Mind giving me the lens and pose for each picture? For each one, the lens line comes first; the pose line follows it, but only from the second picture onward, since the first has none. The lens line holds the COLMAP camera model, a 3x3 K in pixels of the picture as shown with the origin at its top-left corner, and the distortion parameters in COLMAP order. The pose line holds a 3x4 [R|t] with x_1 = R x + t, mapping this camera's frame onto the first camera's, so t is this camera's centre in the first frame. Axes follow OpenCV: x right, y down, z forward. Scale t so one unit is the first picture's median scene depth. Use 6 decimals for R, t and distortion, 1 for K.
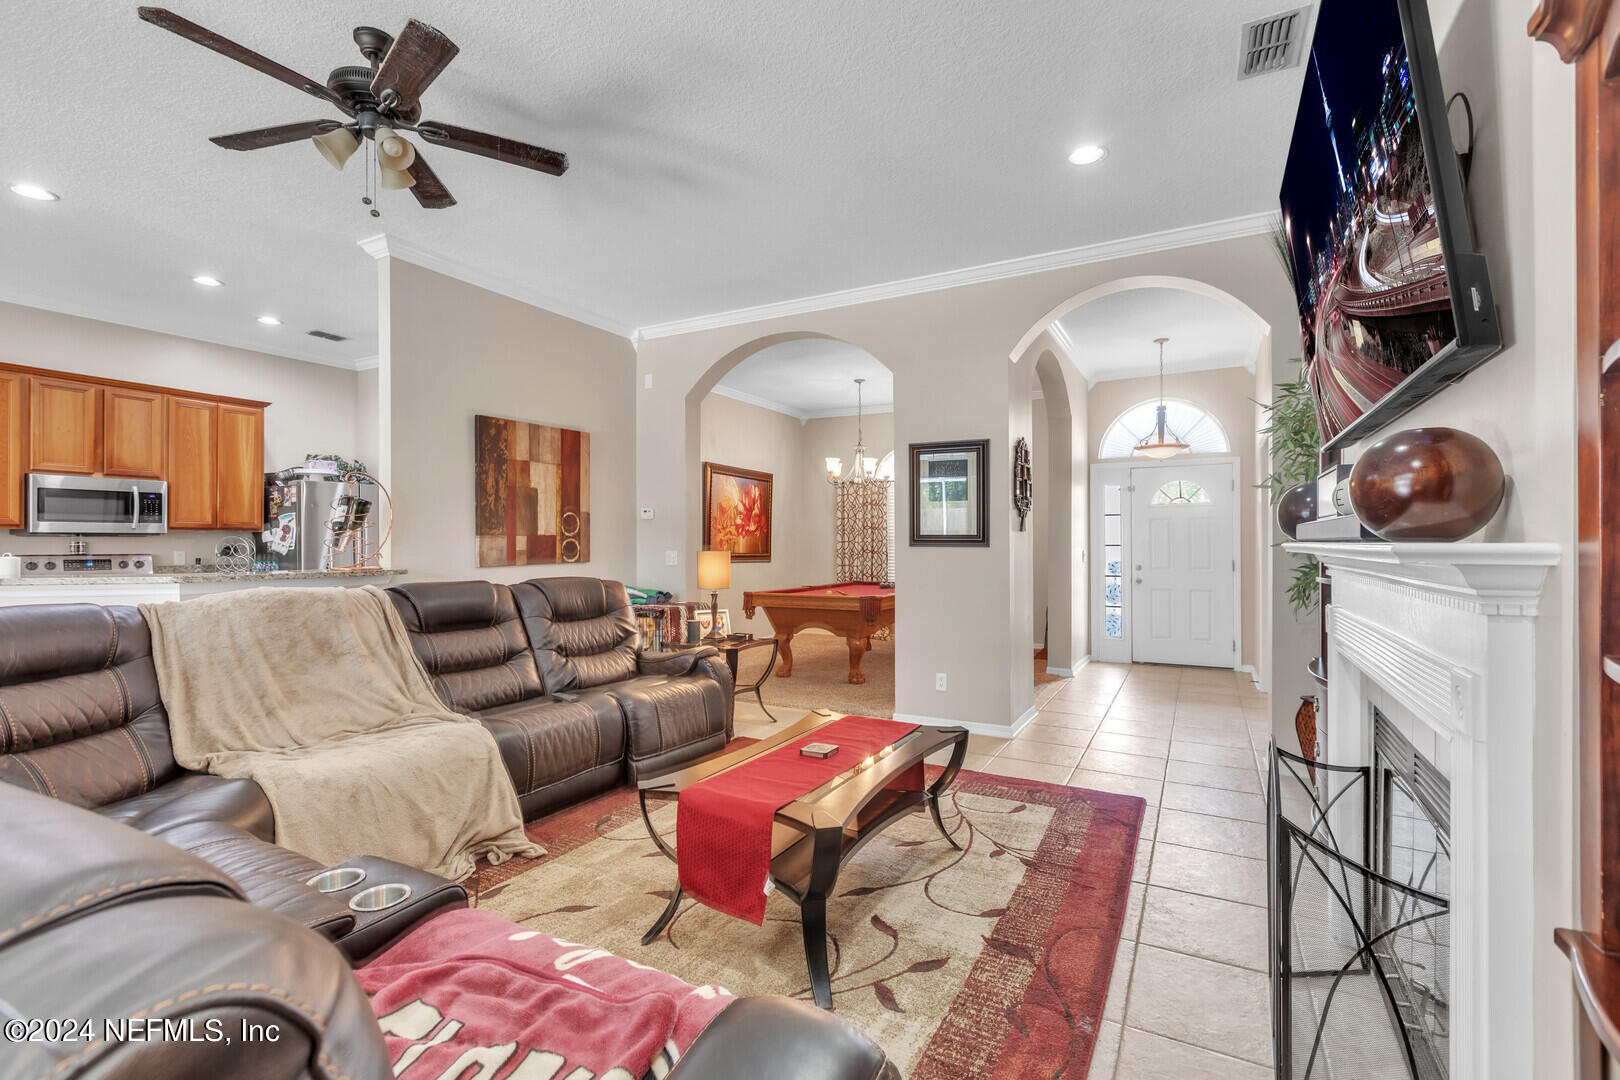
lens RADIAL K [[727.0, 0, 804.1], [0, 727.0, 535.4], [0, 0, 1]] dist [0.001283, 0.000586]
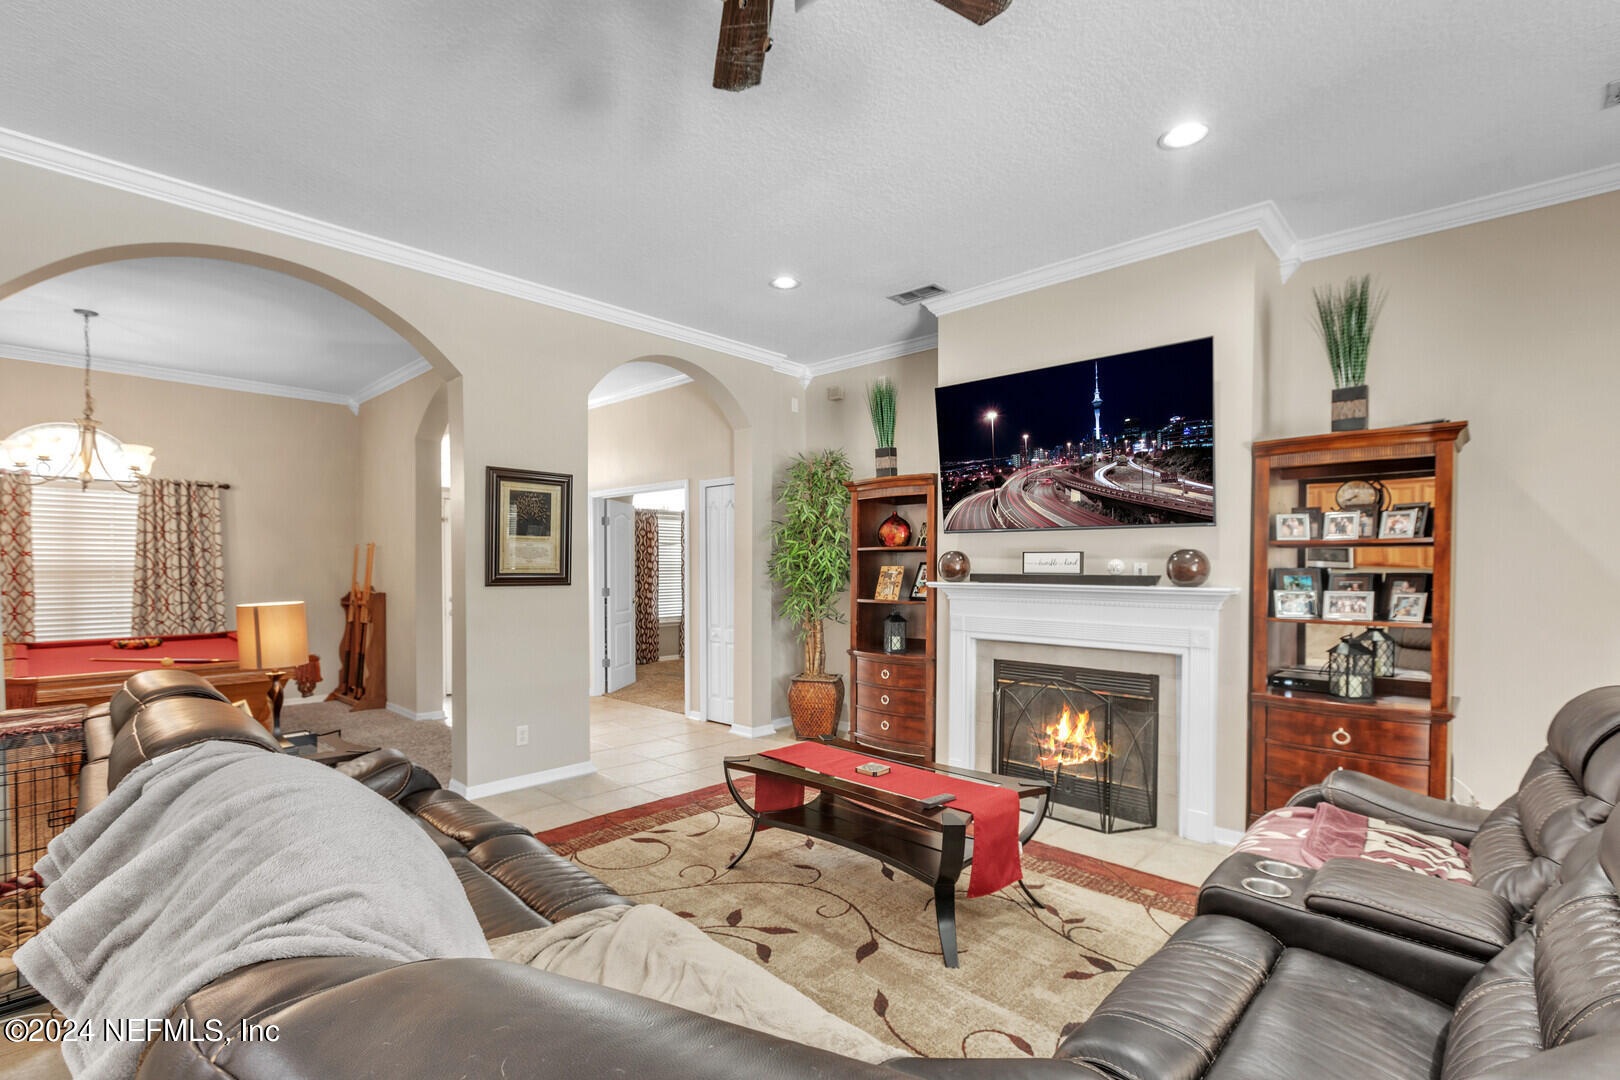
lens RADIAL K [[737.1, 0, 805.4], [0, 737.1, 572.5], [0, 0, 1]] dist [-0.000785, -0.000030]
pose [[0.249241, -0.007982, 0.968409, -0.344870], [-0.013439, 0.999841, 0.011700, -0.009618], [-0.968348, -0.015931, 0.249094, 0.245732]]
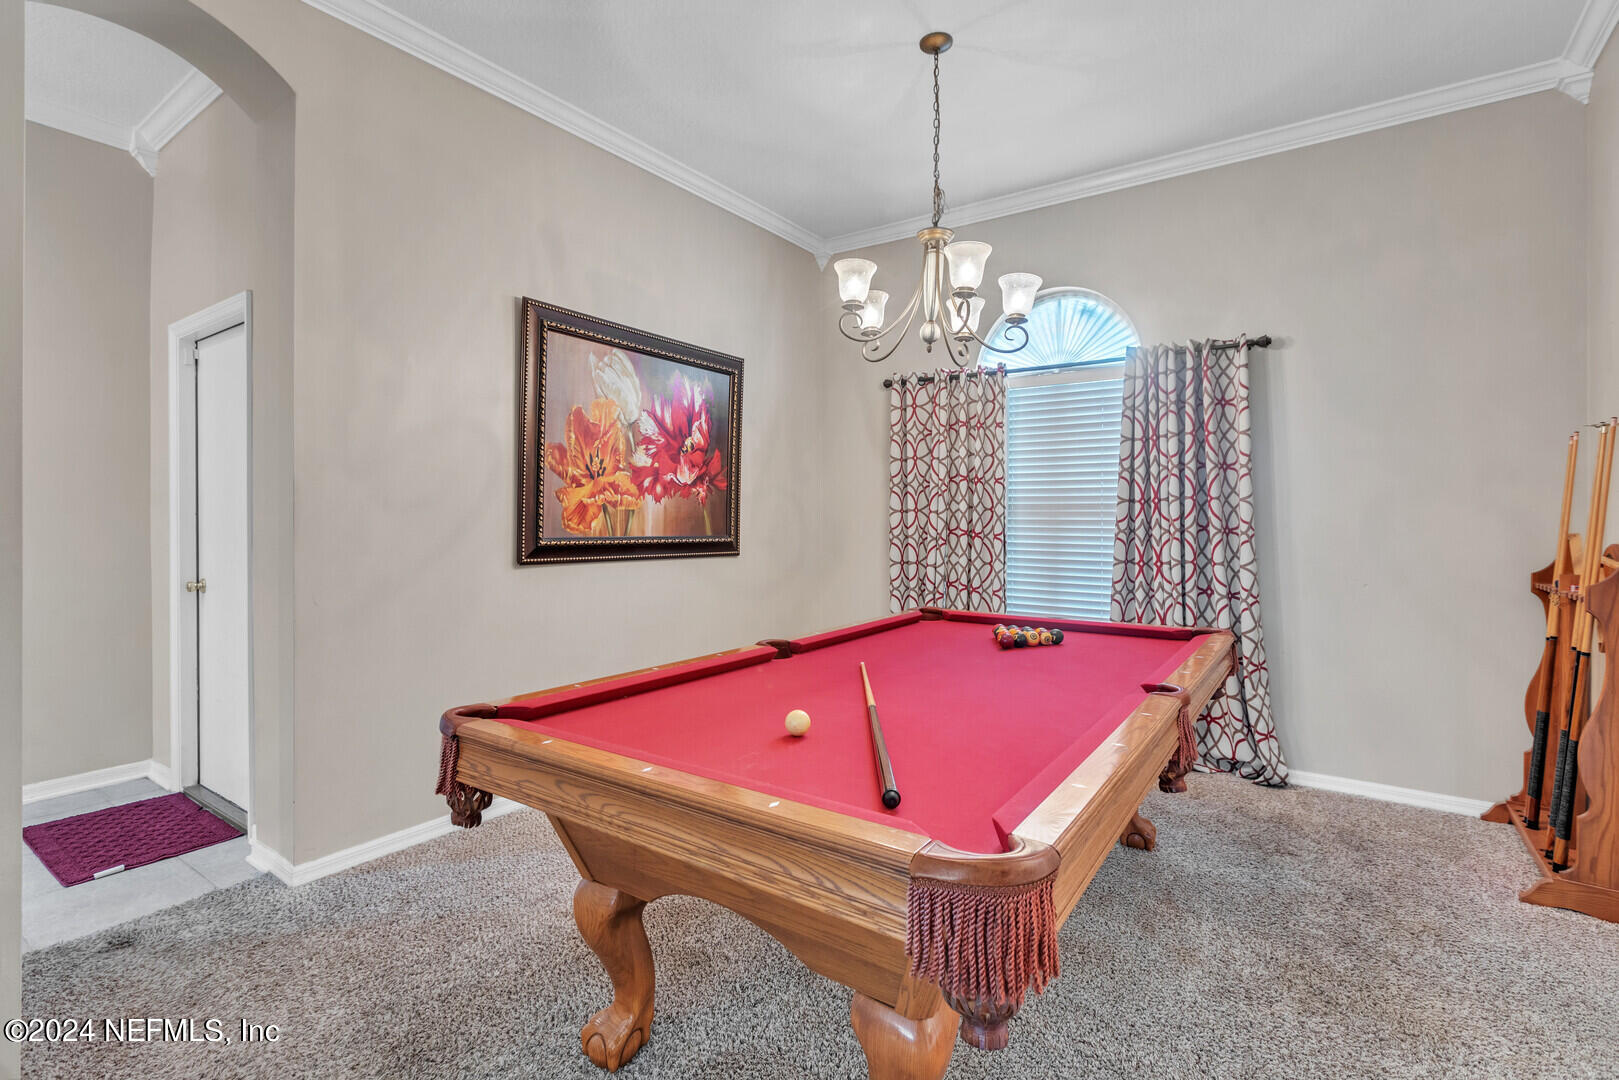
lens RADIAL K [[747.7, 0, 808.2], [0, 747.7, 515.1], [0, 0, 1]] dist [0.002314, 0.000418]
pose [[0.994164, 0.001476, -0.107866, 0.050351], [0.000066, 0.999898, 0.014286, 0.005668], [0.107876, -0.014209, 0.994063, 0.595590]]
